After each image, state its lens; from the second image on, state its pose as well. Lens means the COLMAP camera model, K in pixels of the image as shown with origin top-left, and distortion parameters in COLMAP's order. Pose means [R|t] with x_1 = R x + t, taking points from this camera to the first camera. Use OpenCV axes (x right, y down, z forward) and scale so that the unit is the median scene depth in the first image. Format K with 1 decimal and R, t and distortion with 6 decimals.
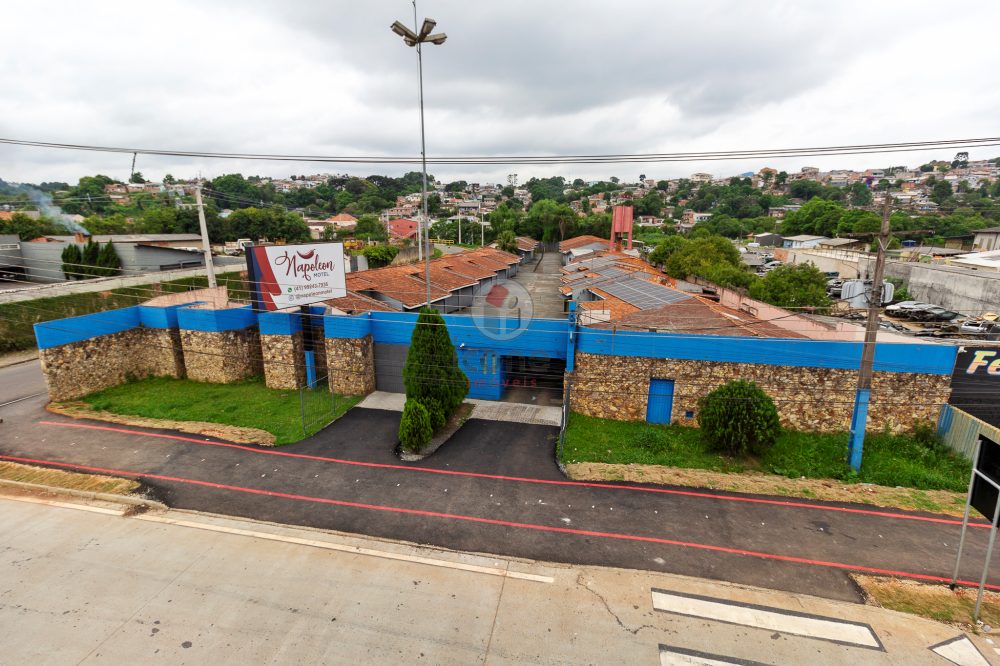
lens RADIAL K [[473.2, 0, 500.5], [0, 473.2, 332.9], [0, 0, 1]] dist [0.002825, -0.000354]
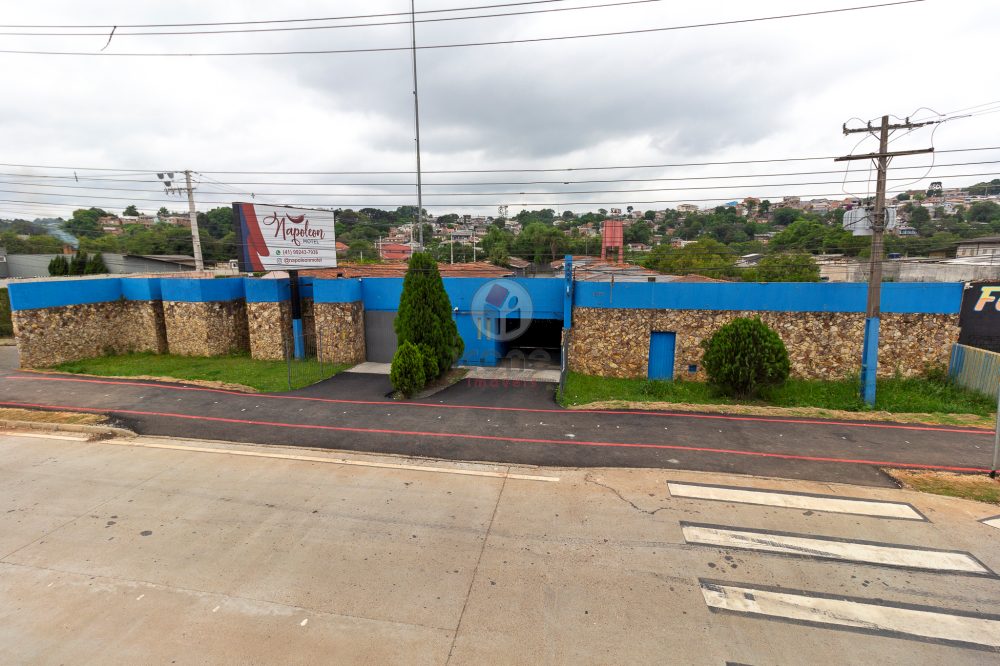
lens RADIAL K [[473.2, 0, 499.6], [0, 473.2, 329.8], [0, 0, 1]] dist [0.002825, -0.000354]
pose [[0.999821, -0.012485, 0.014209, -0.006657], [0.013522, 0.997058, -0.075450, 0.172198], [-0.013226, 0.075629, 0.997048, 0.041546]]
